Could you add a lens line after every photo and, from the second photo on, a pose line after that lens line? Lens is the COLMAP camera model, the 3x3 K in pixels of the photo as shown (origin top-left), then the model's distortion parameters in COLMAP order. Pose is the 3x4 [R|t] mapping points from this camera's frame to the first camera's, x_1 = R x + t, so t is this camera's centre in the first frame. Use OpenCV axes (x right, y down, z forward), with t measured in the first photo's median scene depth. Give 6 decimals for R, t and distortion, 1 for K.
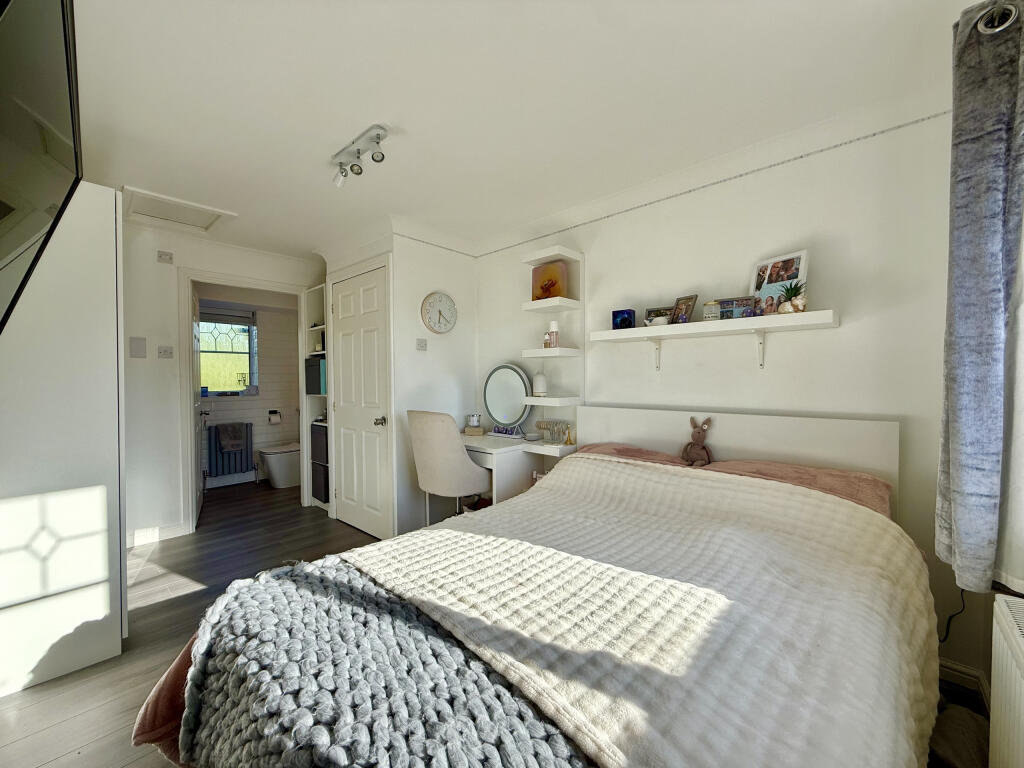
lens RADIAL K [[409.8, 0, 512.0], [0, 409.8, 384.0], [0, 0, 1]] dist [0.000104, 0.000024]
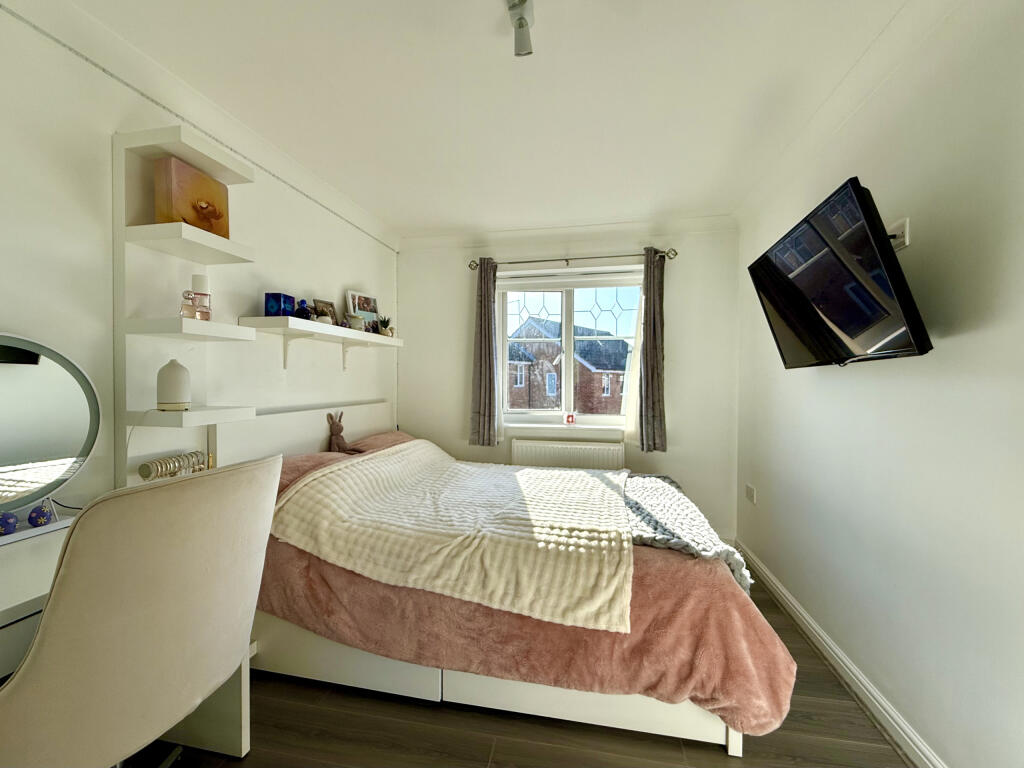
lens RADIAL K [[409.8, 0, 512.0], [0, 409.8, 384.0], [0, 0, 1]] dist [0.000104, 0.000024]
pose [[-0.507228, -0.008977, 0.861765, -0.771328], [0.023479, 0.999431, 0.024231, -0.013460], [-0.861492, 0.032524, -0.506729, 1.164070]]
